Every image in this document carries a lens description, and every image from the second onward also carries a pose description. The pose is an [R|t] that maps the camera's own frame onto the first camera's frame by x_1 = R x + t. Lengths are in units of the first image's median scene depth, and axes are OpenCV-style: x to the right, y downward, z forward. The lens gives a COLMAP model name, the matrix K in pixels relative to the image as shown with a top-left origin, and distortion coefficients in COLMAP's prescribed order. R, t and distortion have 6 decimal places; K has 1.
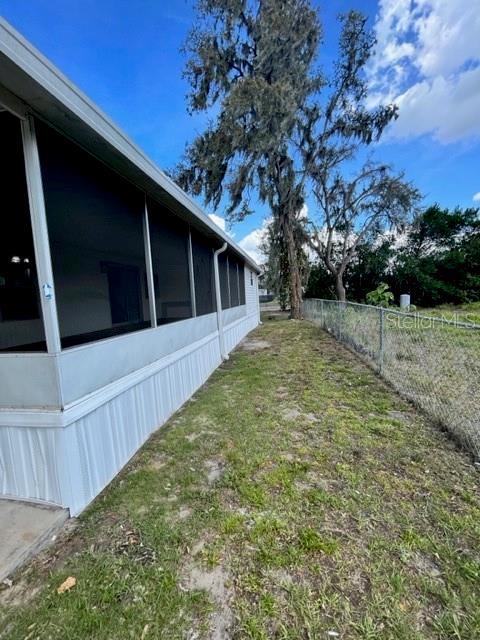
lens RADIAL K [[263.1, 0, 240.9], [0, 263.1, 322.5], [0, 0, 1]] dist [-0.000834, -0.000071]
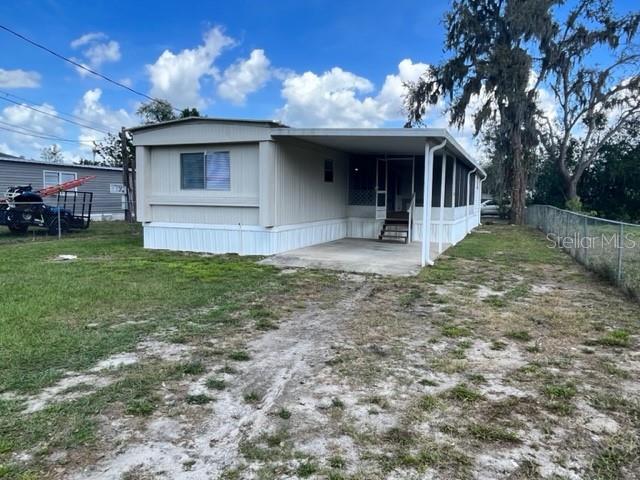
lens RADIAL K [[441.1, 0, 318.4], [0, 441.1, 235.2], [0, 0, 1]] dist [0.006431, 0.005631]
pose [[0.971735, 0.089888, -0.218290, -0.136920], [-0.090619, 0.995863, 0.006681, 0.079924], [0.217988, 0.013289, 0.975861, -0.731066]]
